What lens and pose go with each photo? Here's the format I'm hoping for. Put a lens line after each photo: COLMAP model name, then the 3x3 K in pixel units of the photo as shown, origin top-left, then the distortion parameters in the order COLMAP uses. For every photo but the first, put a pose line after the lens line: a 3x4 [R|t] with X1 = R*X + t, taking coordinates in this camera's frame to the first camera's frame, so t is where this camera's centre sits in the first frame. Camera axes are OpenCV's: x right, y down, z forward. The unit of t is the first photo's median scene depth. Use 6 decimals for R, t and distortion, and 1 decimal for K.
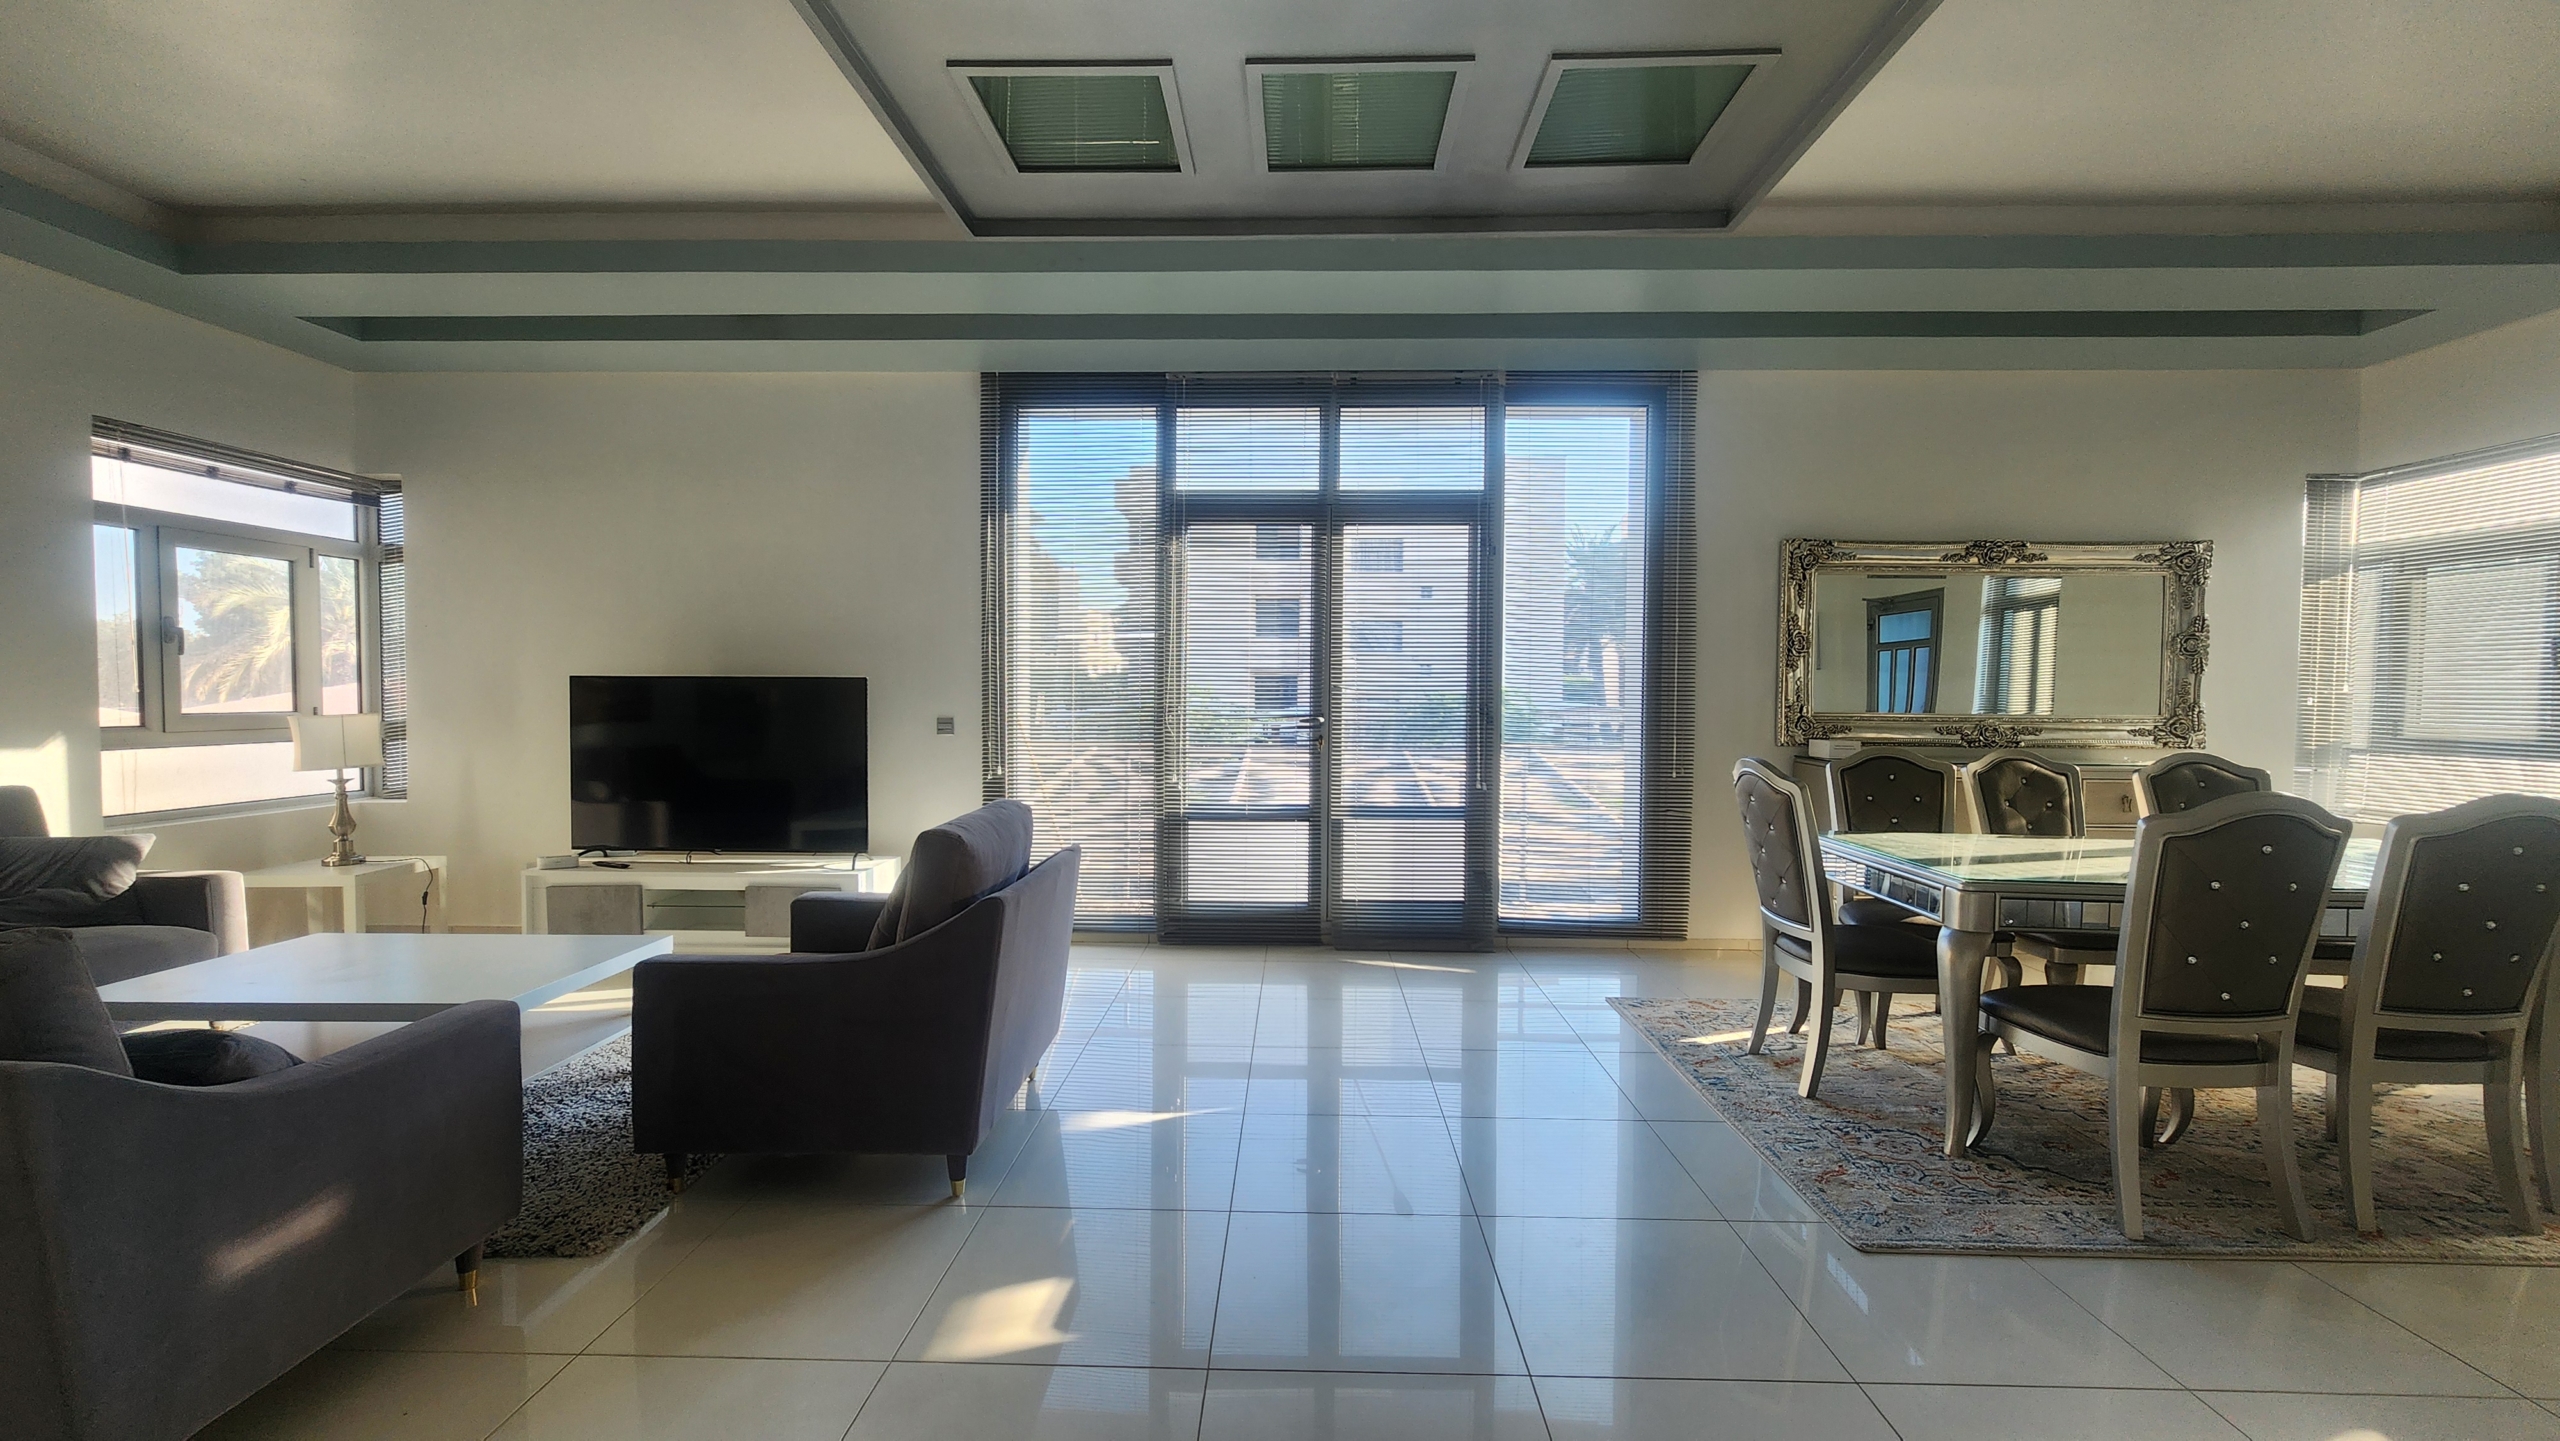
lens RADIAL K [[1049.8, 0, 1274.4], [0, 1049.8, 724.7], [0, 0, 1]] dist [0.000735, -0.000063]
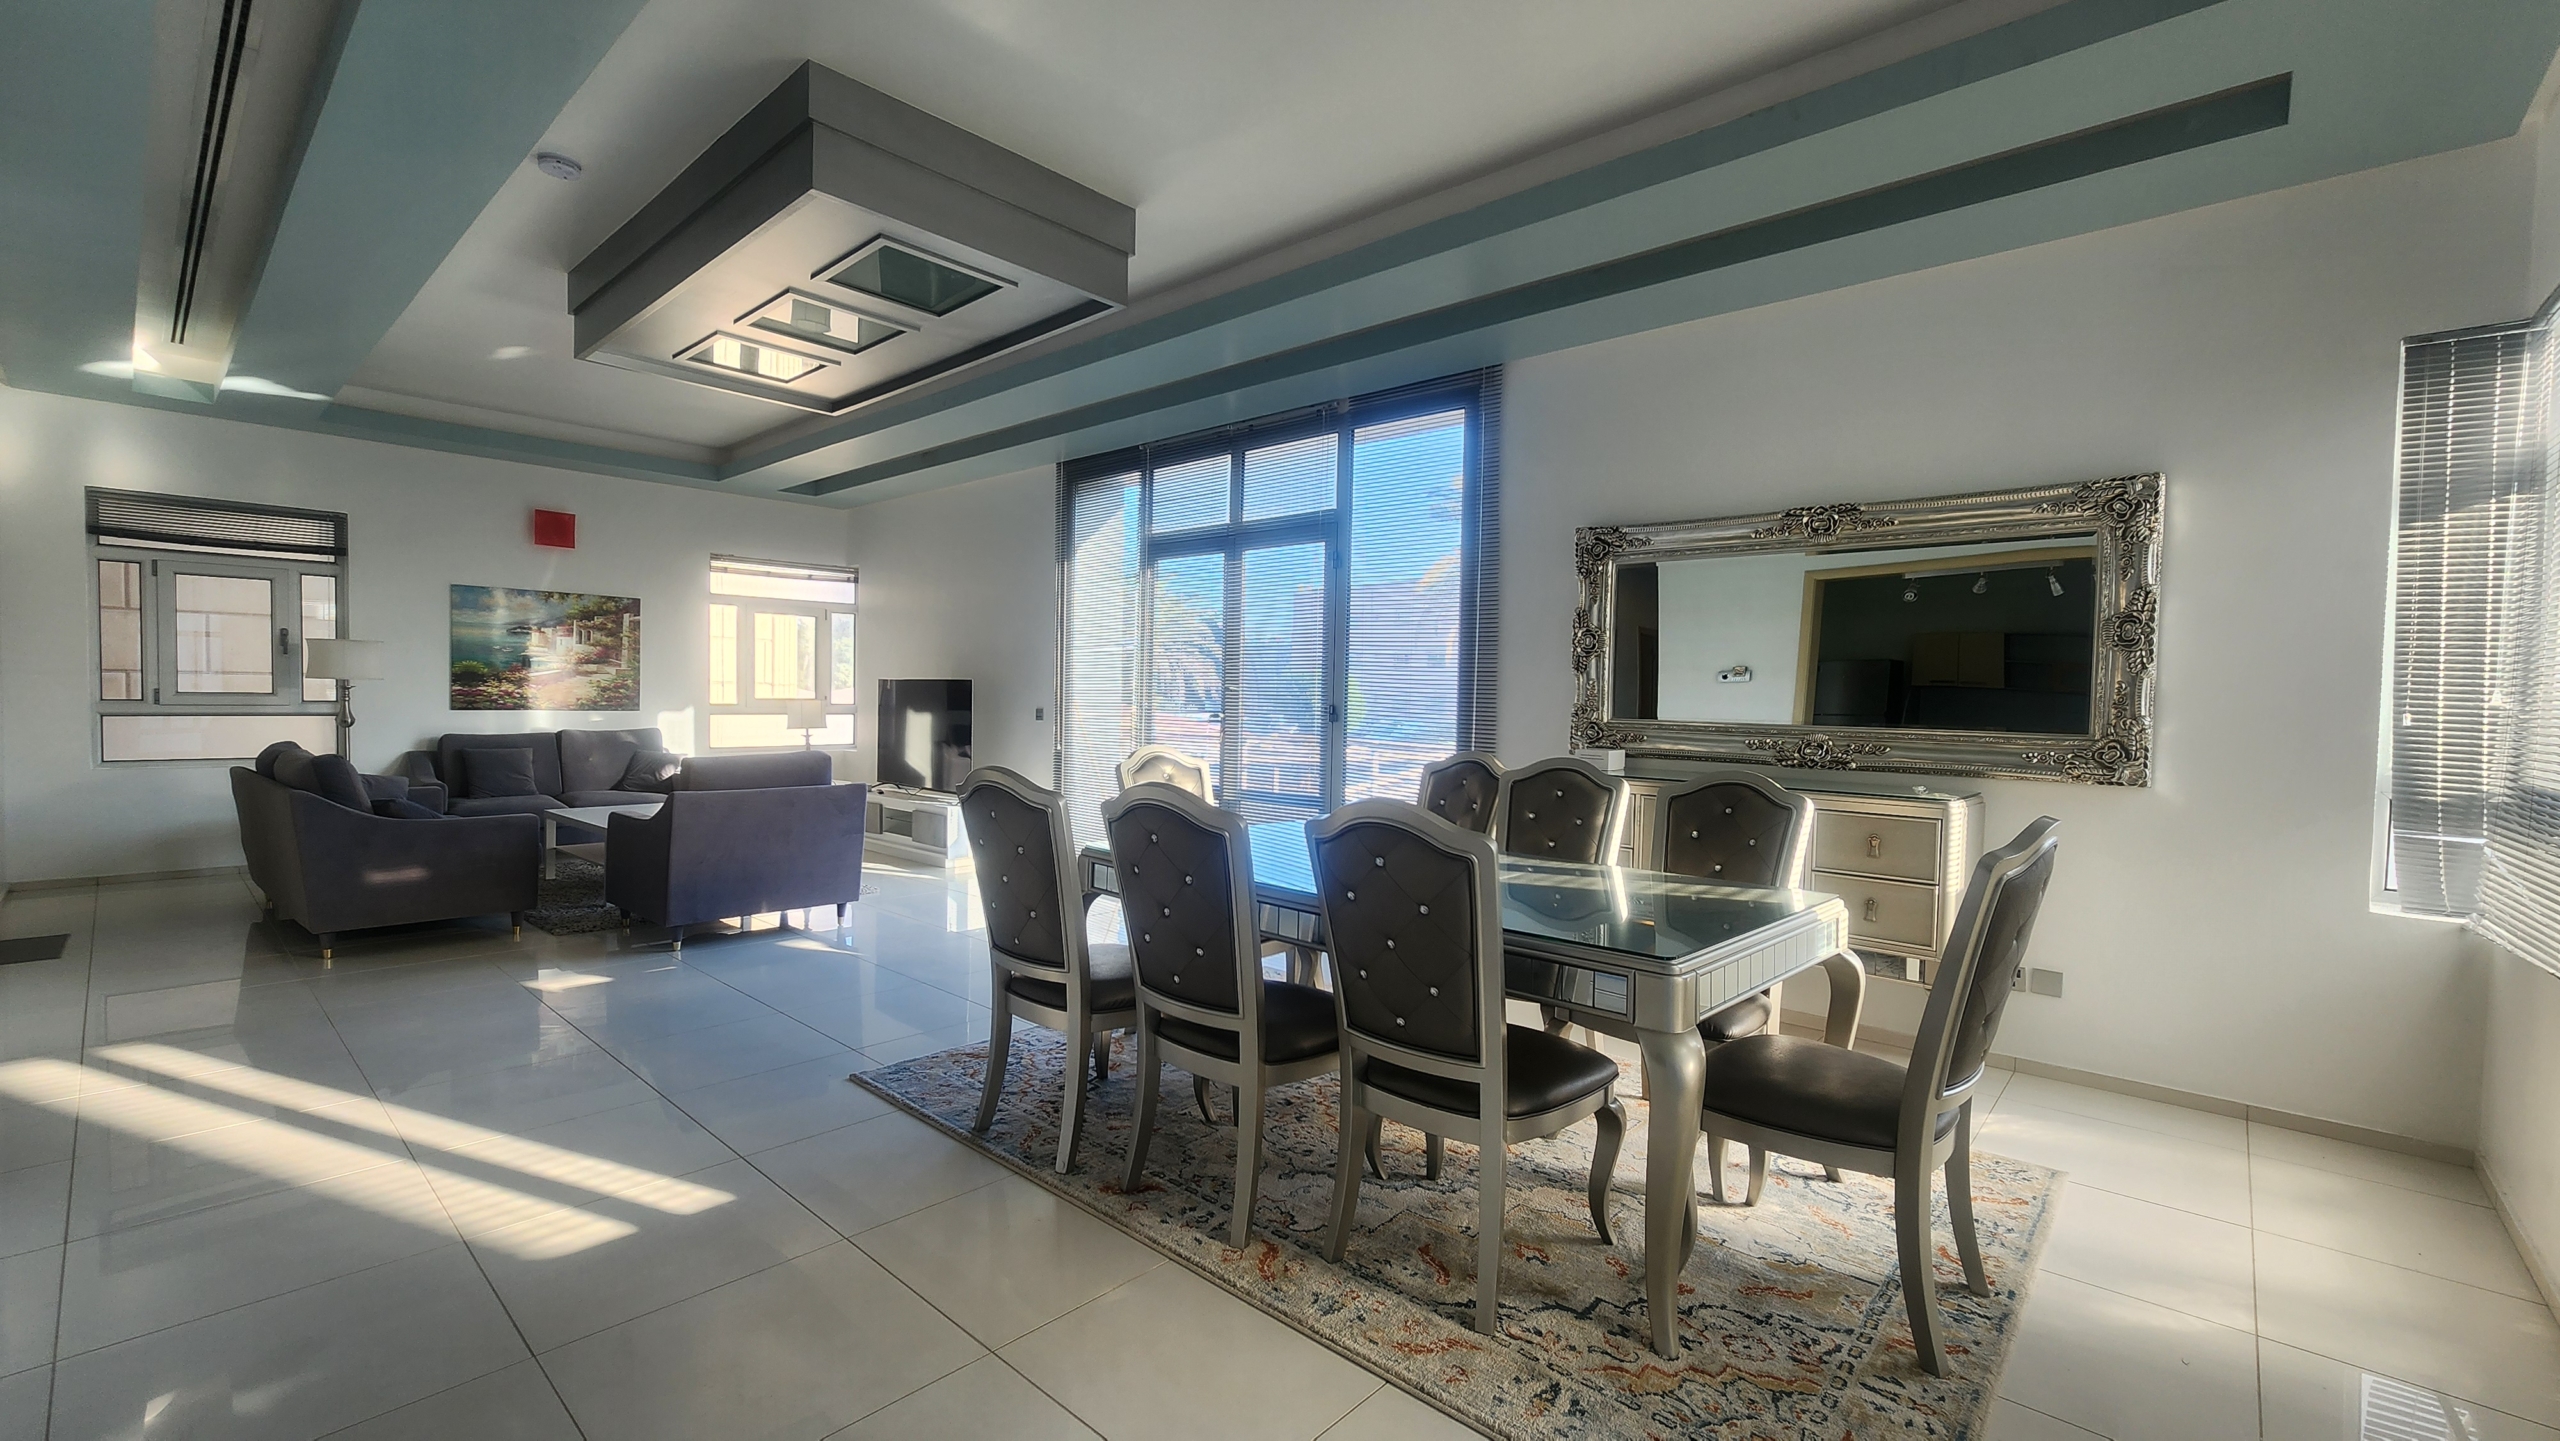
lens RADIAL K [[1049.8, 0, 1265.7], [0, 1049.8, 727.2], [0, 0, 1]] dist [0.000735, -0.000063]
pose [[0.755955, 0.029266, -0.653969, 0.863190], [-0.035503, 0.999363, 0.003683, 0.001755], [0.653660, 0.020434, 0.756512, 0.131160]]
